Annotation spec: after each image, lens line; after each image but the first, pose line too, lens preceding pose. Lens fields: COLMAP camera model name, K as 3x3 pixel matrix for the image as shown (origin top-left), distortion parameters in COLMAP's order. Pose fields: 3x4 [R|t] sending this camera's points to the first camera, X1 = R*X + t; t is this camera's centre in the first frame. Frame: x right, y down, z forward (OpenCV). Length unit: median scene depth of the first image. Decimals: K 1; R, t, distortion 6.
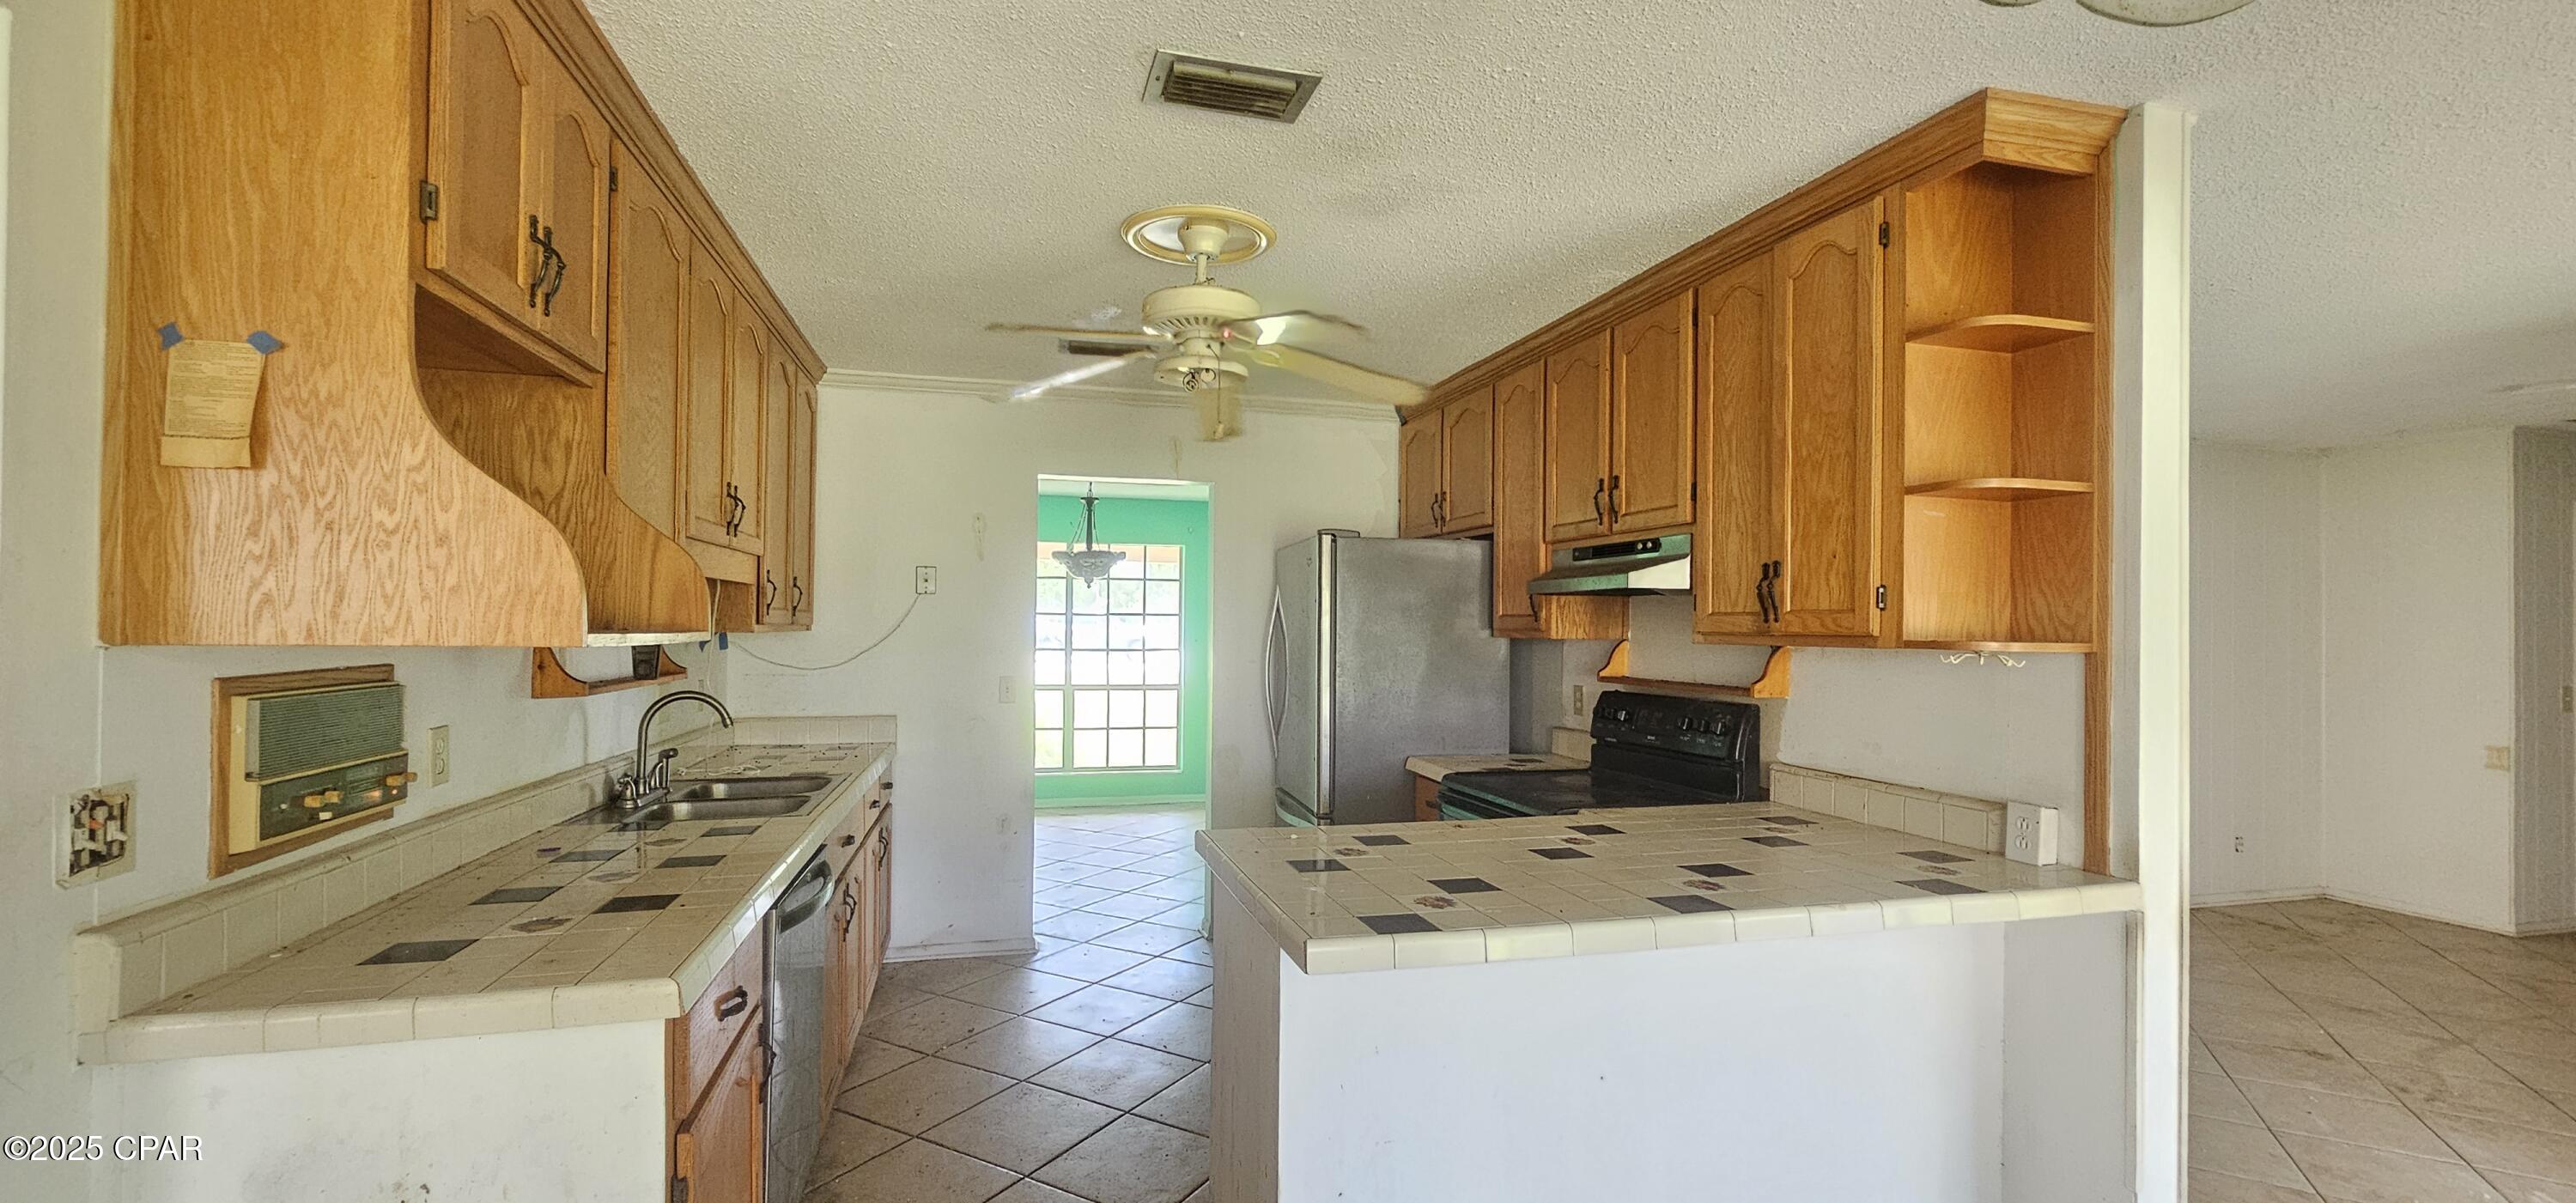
lens RADIAL K [[1058.7, 0, 1300.1], [0, 1058.7, 604.7], [0, 0, 1]] dist [0.003053, 0.000259]
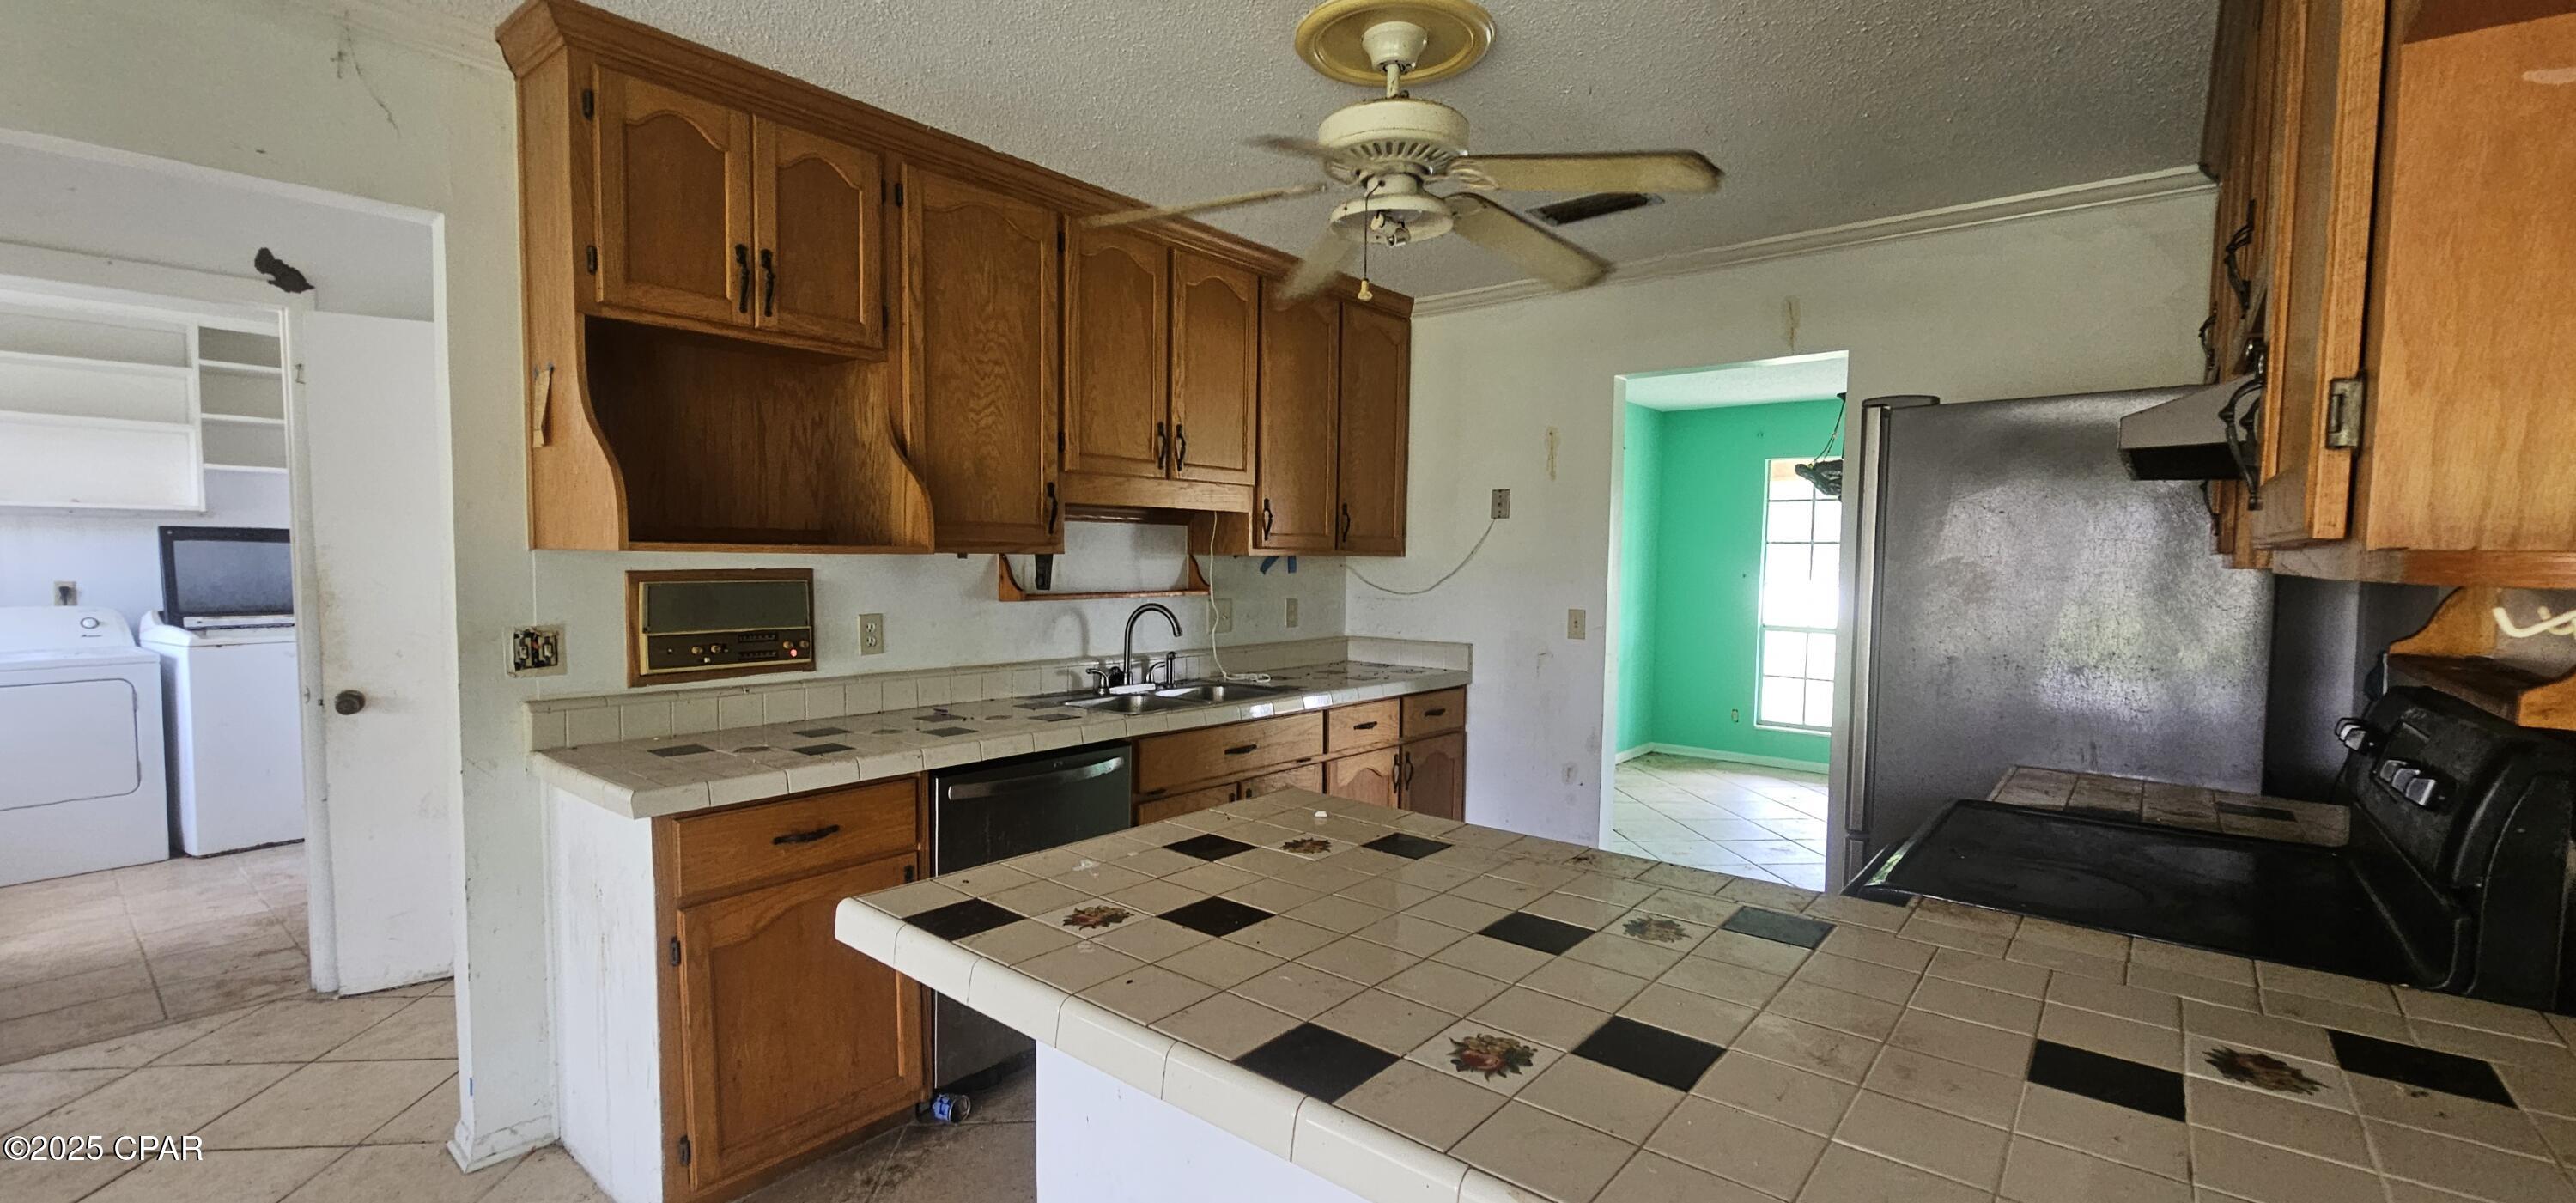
lens RADIAL K [[1058.7, 0, 1295.3], [0, 1058.7, 606.3], [0, 0, 1]] dist [0.003053, 0.000259]
pose [[0.577145, 0.036363, -0.815832, 0.423379], [0.010614, 0.998590, 0.052018, 0.021492], [0.816573, -0.038681, 0.575945, 0.388520]]
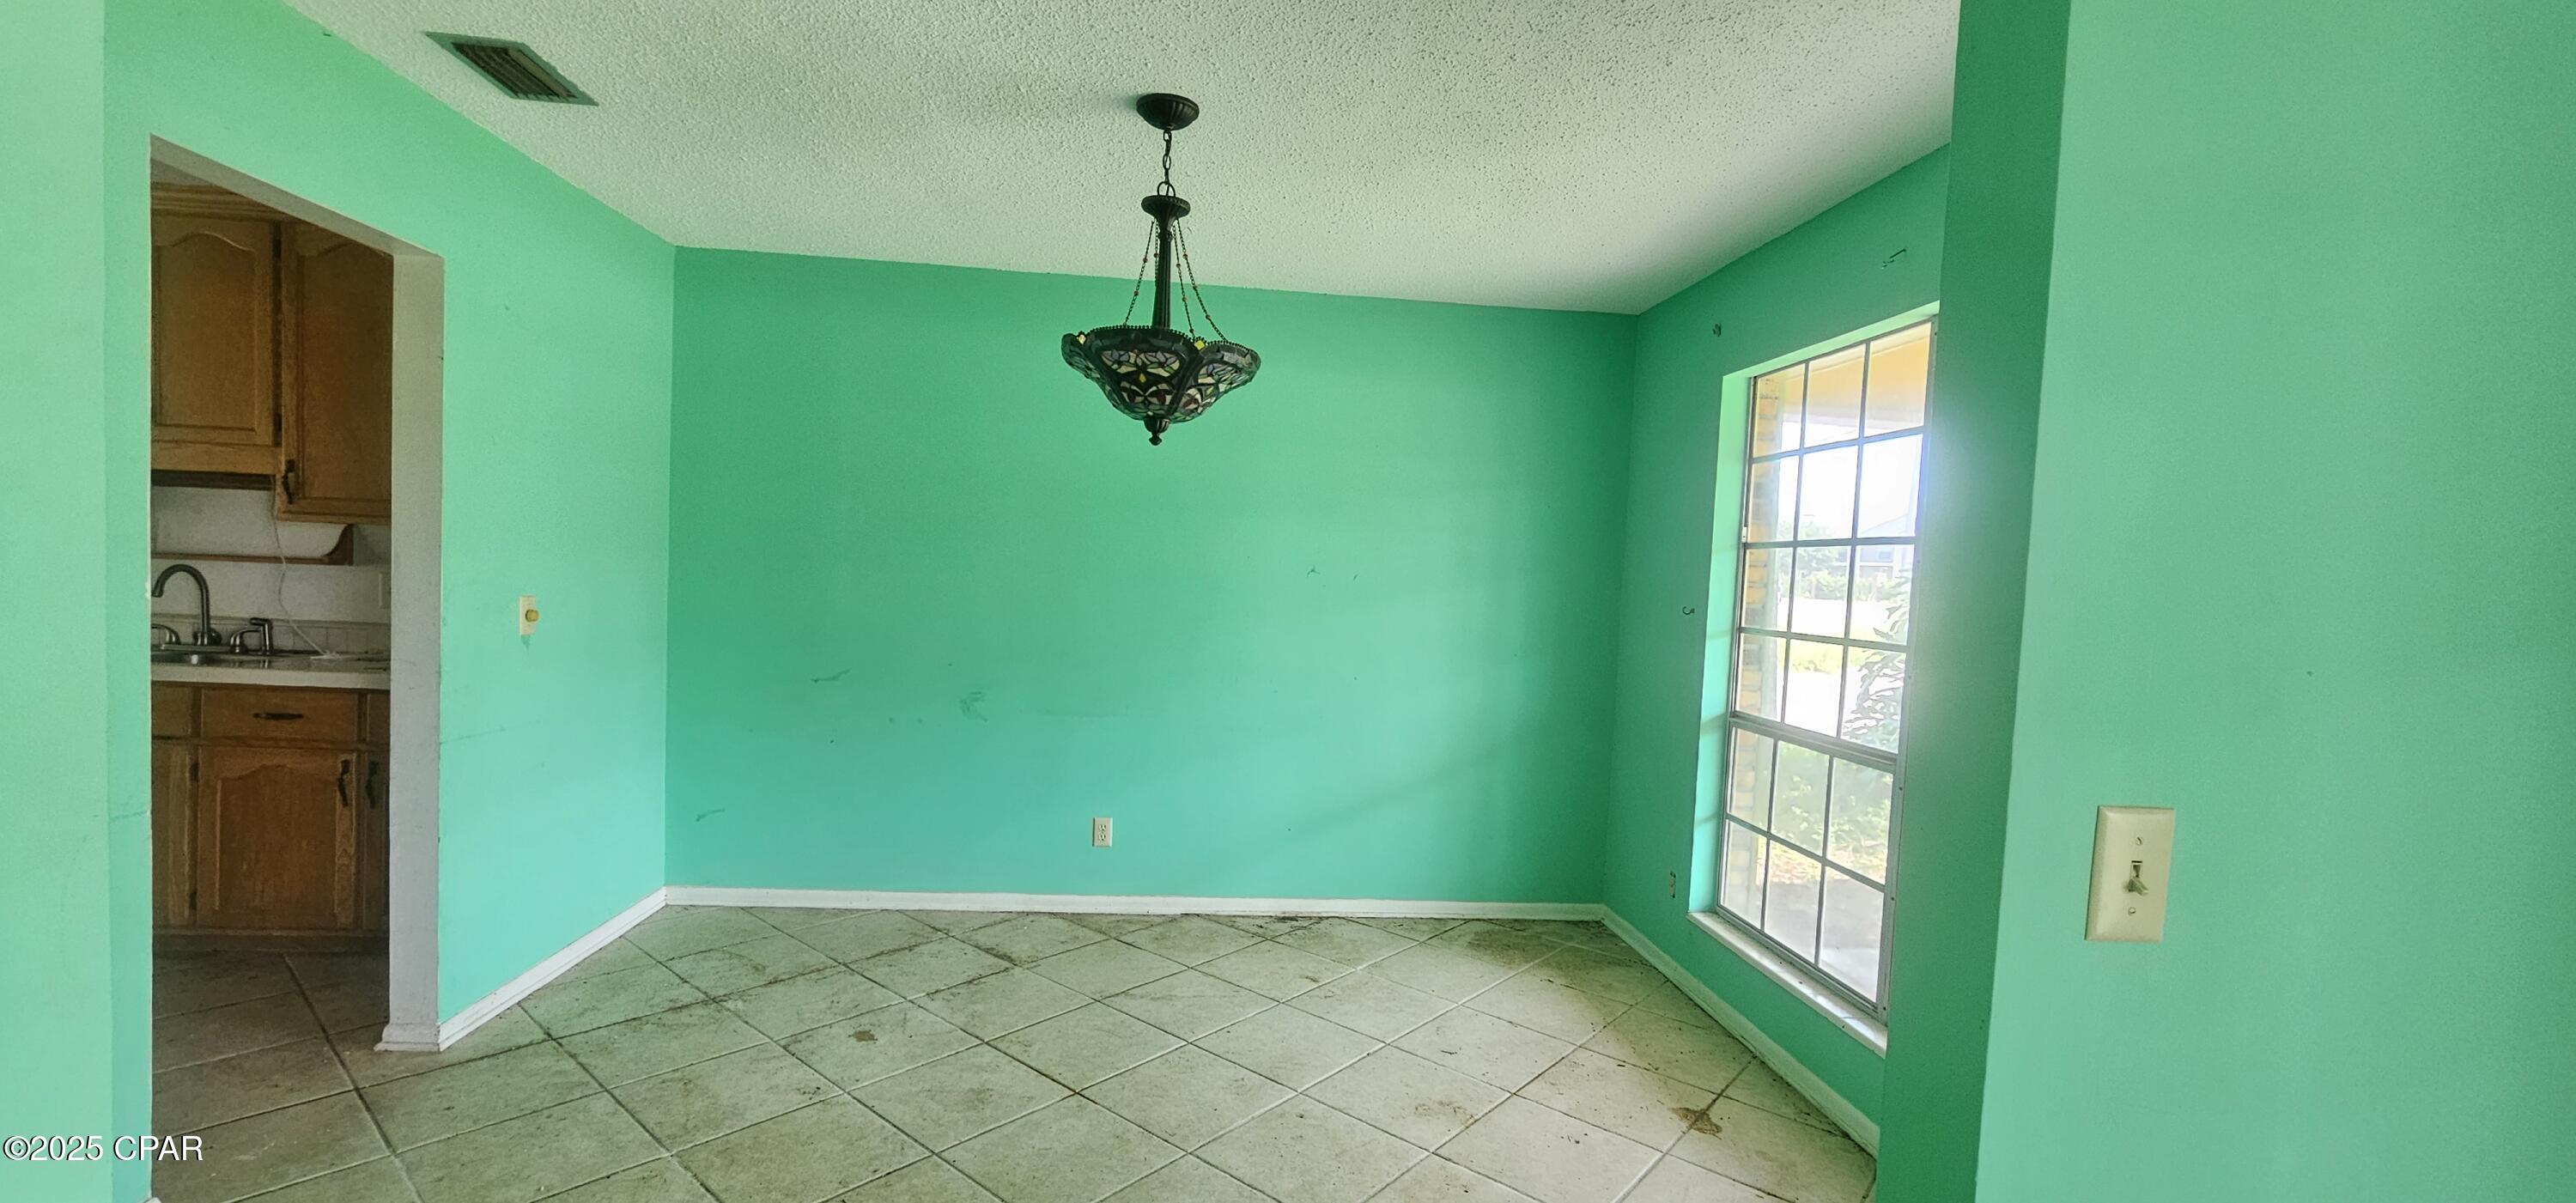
lens RADIAL K [[1058.7, 0, 1282.5], [0, 1058.7, 607.2], [0, 0, 1]] dist [0.003053, 0.000259]
pose [[-0.184889, 0.020053, -0.982555, 0.334660], [-0.016138, 0.999595, 0.023438, 0.070570], [0.982627, 0.020190, -0.184491, 2.160251]]
